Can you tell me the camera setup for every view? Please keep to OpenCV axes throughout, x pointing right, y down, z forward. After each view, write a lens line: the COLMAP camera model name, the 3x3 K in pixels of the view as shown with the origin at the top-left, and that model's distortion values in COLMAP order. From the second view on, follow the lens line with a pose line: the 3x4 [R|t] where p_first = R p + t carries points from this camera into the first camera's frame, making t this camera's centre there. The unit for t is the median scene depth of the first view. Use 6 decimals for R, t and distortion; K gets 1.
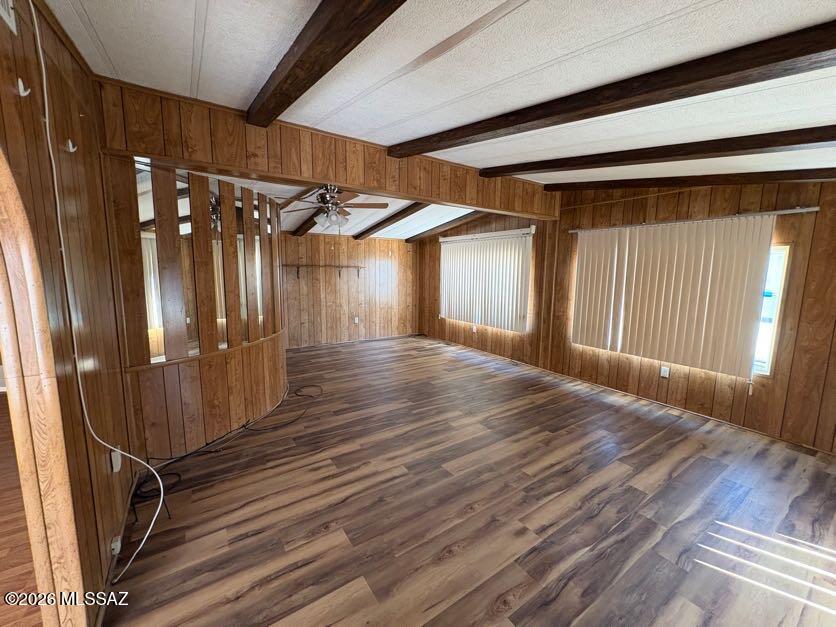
lens RADIAL K [[334.5, 0, 417.7], [0, 334.5, 313.7], [0, 0, 1]] dist [0.000011, -0.000049]
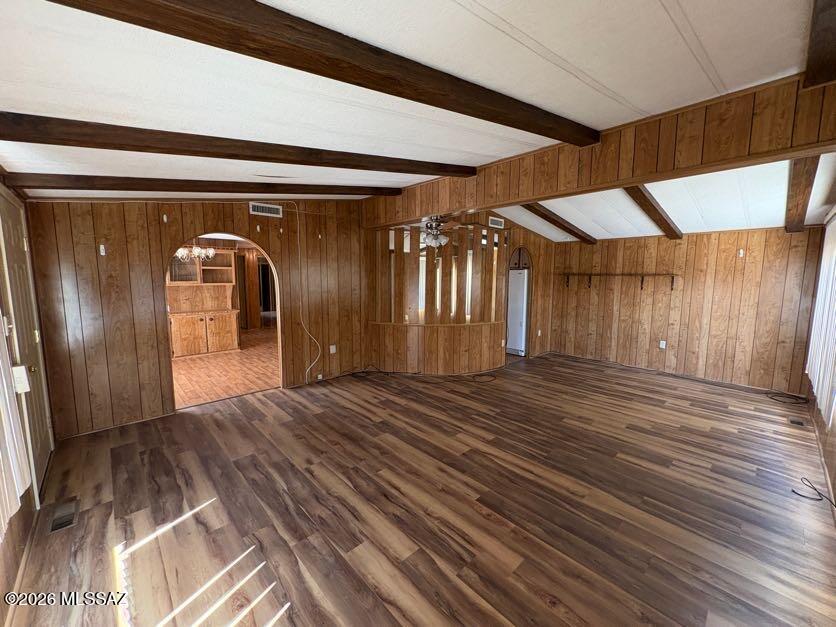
lens RADIAL K [[334.5, 0, 418.0], [0, 334.5, 312.8], [0, 0, 1]] dist [0.000011, -0.000049]
pose [[0.160427, 0.099293, -0.982041, 1.177067], [-0.131739, 0.988180, 0.078393, -0.095740], [0.978217, 0.116797, 0.171612, 0.782514]]
